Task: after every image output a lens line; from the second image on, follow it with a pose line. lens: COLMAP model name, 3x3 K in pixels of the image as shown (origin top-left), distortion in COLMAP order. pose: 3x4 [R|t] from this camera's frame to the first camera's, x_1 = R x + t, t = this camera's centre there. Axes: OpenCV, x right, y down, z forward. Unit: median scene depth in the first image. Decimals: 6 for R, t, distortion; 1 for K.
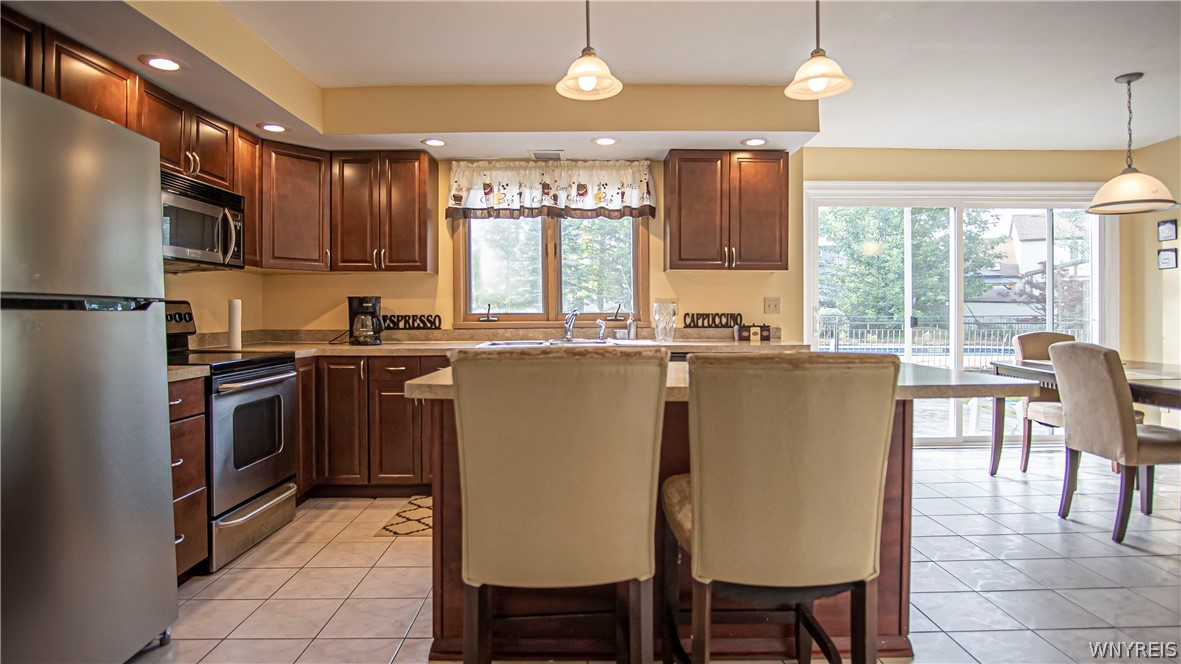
lens RADIAL K [[639.8, 0, 585.9], [0, 639.8, 321.1], [0, 0, 1]] dist [-0.027804, 0.004039]
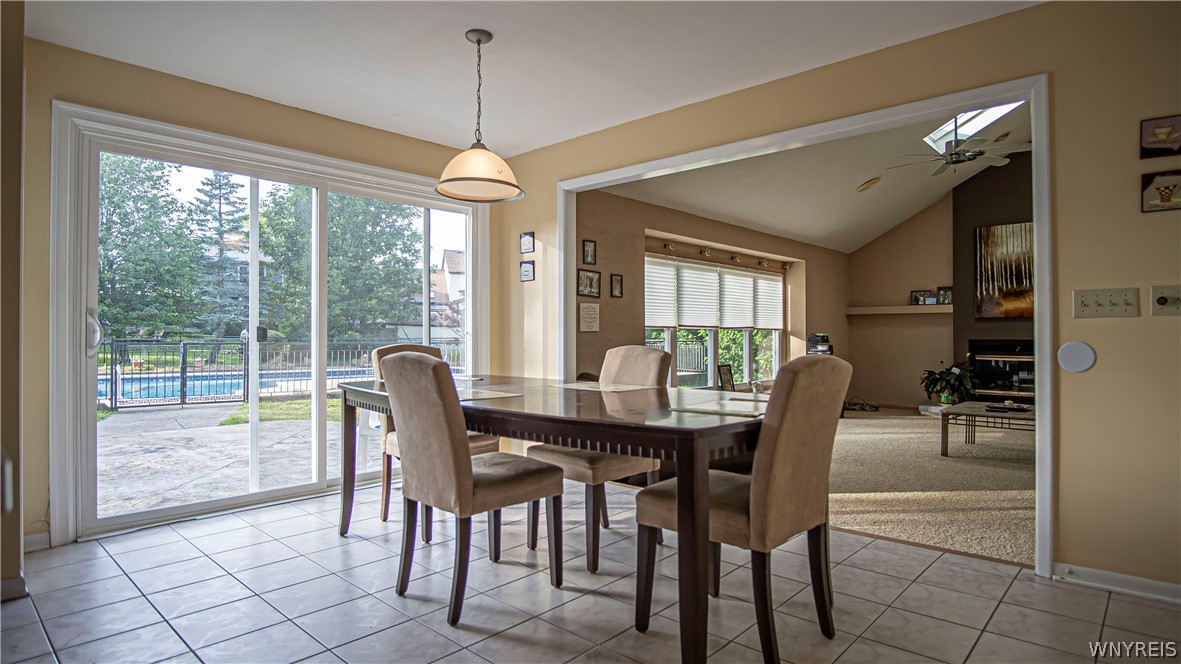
lens RADIAL K [[639.8, 0, 599.1], [0, 639.8, 330.3], [0, 0, 1]] dist [-0.027804, 0.004039]
pose [[0.678251, 0.010422, 0.734757, 0.290536], [0.006590, 0.999773, -0.020264, 0.017588], [-0.734801, 0.018586, 0.678028, 0.255473]]
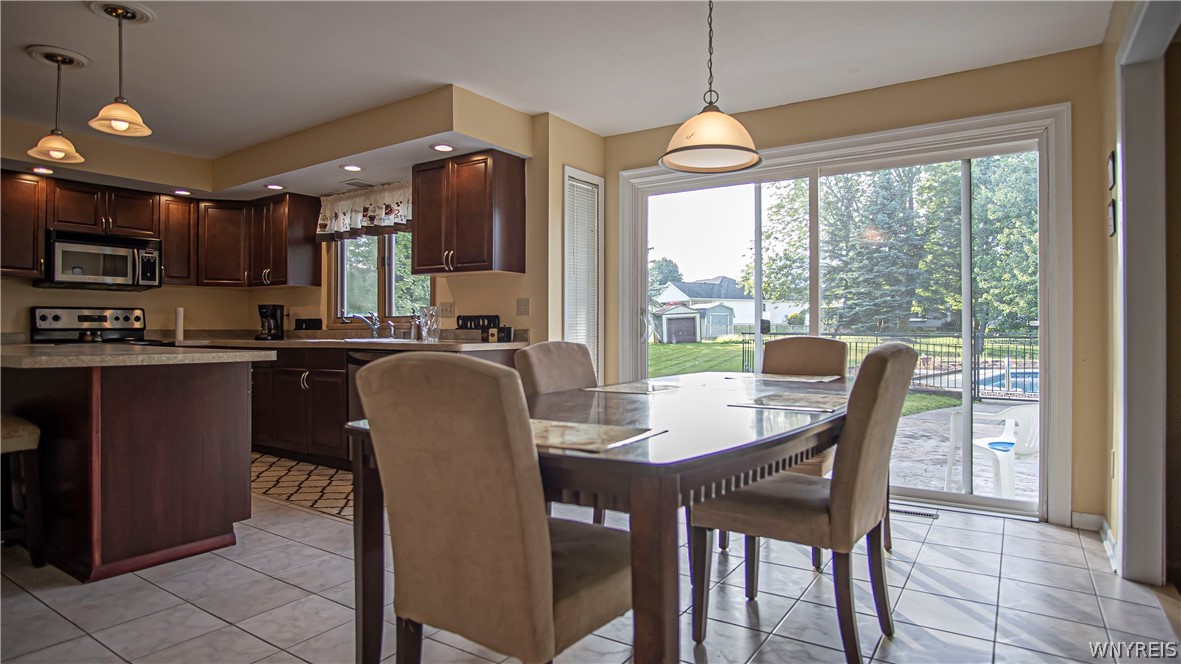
lens RADIAL K [[639.8, 0, 596.0], [0, 639.8, 327.0], [0, 0, 1]] dist [-0.027804, 0.004039]
pose [[0.826335, 0.002070, -0.563175, 0.957091], [-0.011281, 0.999853, -0.012877, 0.018109], [0.563065, 0.016994, 0.826238, 0.263011]]
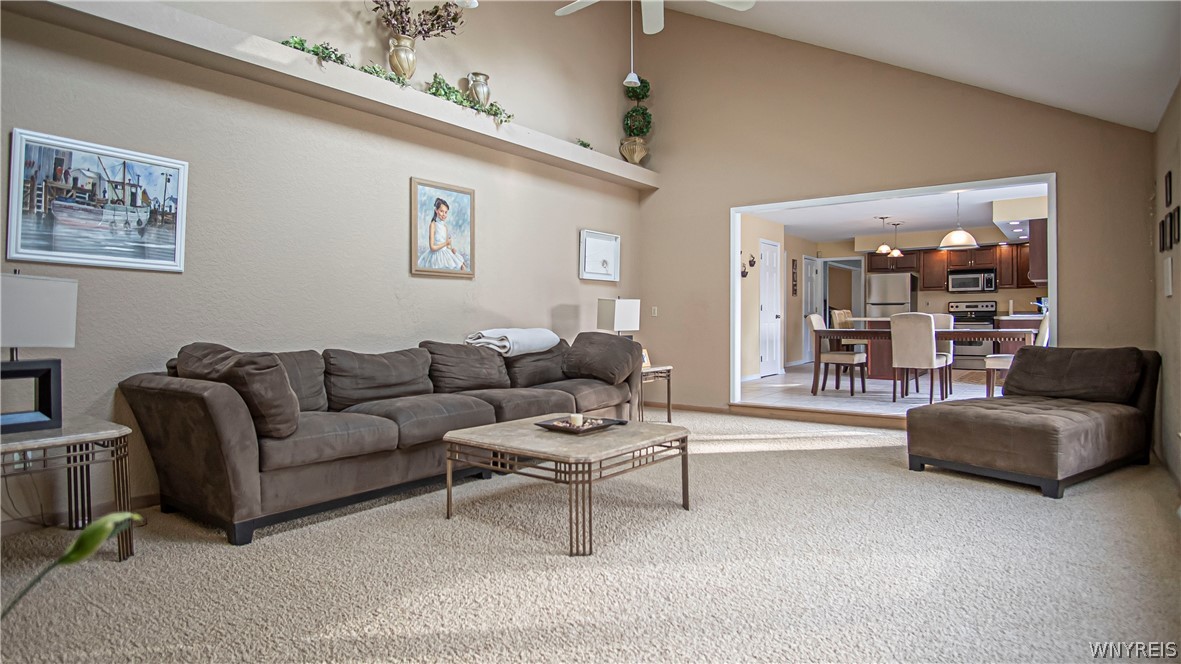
lens RADIAL K [[639.8, 0, 590.0], [0, 639.8, 321.7], [0, 0, 1]] dist [-0.027804, 0.004039]
pose [[-0.609736, 0.009091, -0.792552, 2.580186], [-0.007248, 0.999828, 0.017044, 0.026889], [0.792571, 0.016137, -0.609566, 1.060166]]
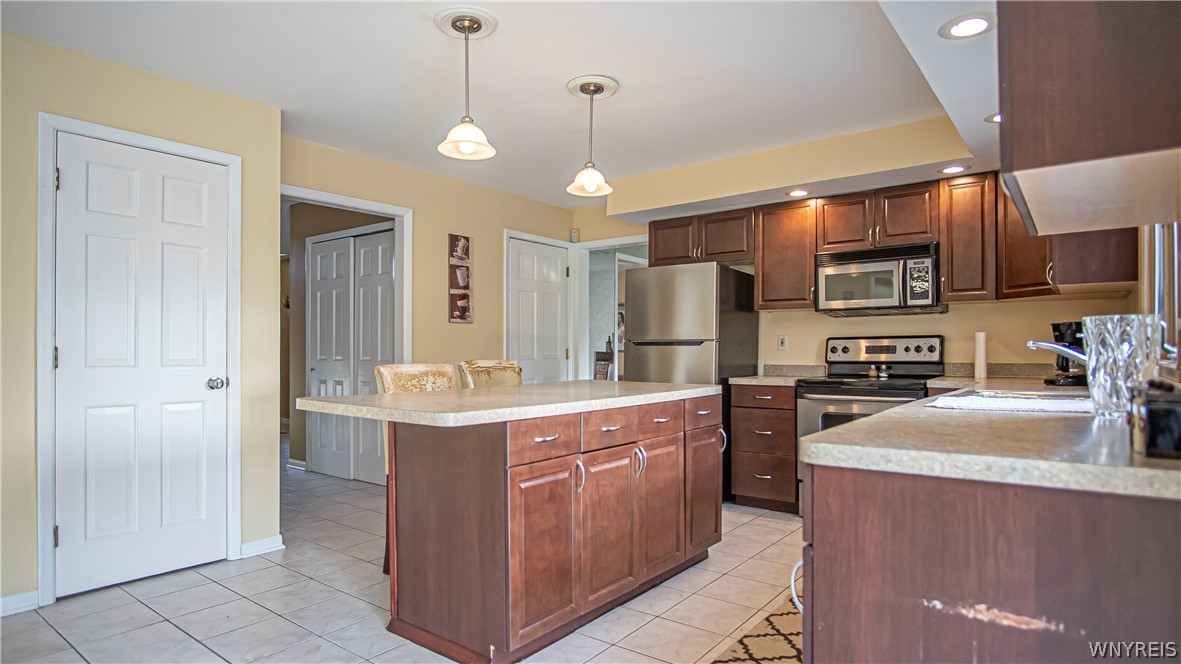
lens RADIAL K [[639.8, 0, 588.0], [0, 639.8, 339.5], [0, 0, 1]] dist [-0.027804, 0.004039]
pose [[-0.624944, -0.011027, -0.780592, 0.584019], [-0.009331, 0.999934, -0.006655, -0.007636], [0.780614, 0.003125, -0.625006, 0.977739]]
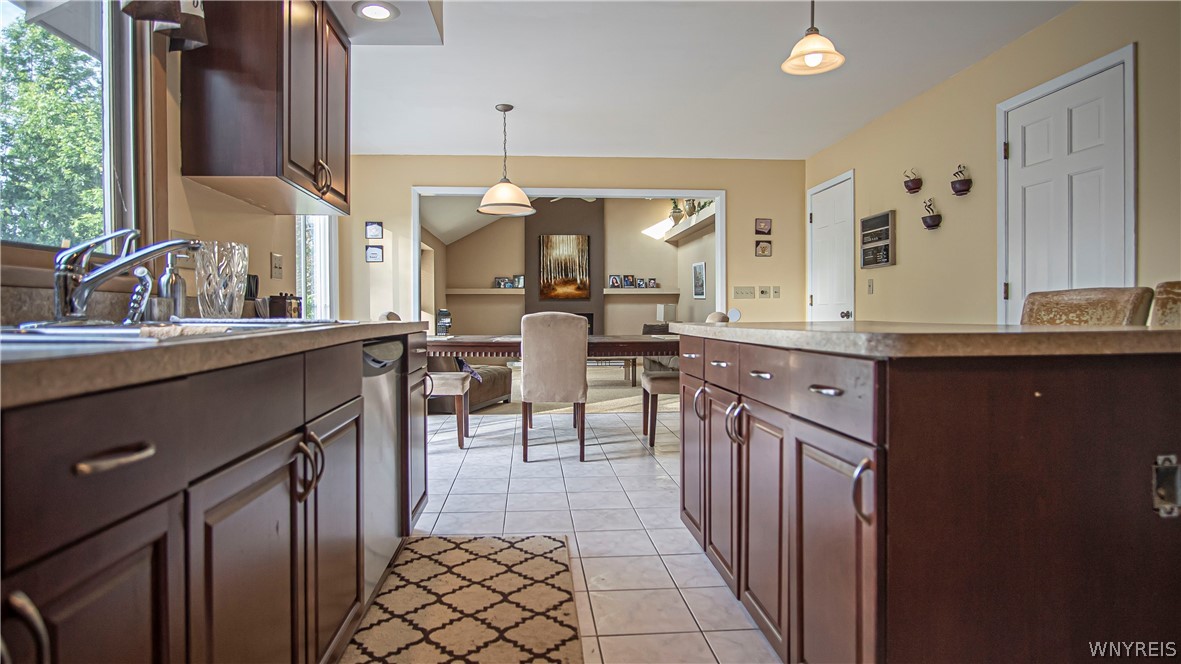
lens RADIAL K [[639.8, 0, 578.2], [0, 639.8, 333.9], [0, 0, 1]] dist [-0.027804, 0.004039]
pose [[-0.060288, -0.026568, 0.997827, -0.363035], [0.016619, 0.999480, 0.027616, 0.030438], [-0.998043, 0.018248, -0.059815, 0.760050]]
